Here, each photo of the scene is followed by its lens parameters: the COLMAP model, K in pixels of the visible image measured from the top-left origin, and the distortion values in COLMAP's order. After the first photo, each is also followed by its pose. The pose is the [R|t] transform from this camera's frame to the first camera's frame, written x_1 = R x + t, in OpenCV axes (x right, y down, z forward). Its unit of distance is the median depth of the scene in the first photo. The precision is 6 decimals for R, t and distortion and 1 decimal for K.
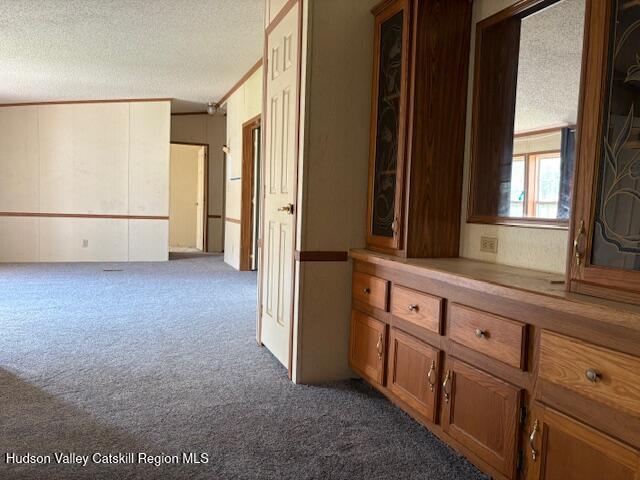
lens RADIAL K [[490.4, 0, 320.0], [0, 490.4, 240.0], [0, 0, 1]] dist [0.067857, -0.072062]
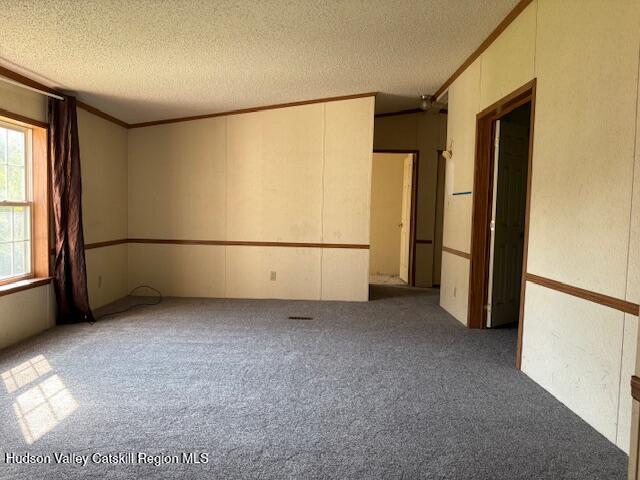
lens RADIAL K [[490.4, 0, 320.0], [0, 490.4, 240.0], [0, 0, 1]] dist [0.067857, -0.072062]
pose [[0.925572, 0.010047, -0.378437, -0.086141], [-0.019027, 0.999619, -0.019997, -0.038262], [0.378092, 0.025709, 0.925411, 0.254557]]
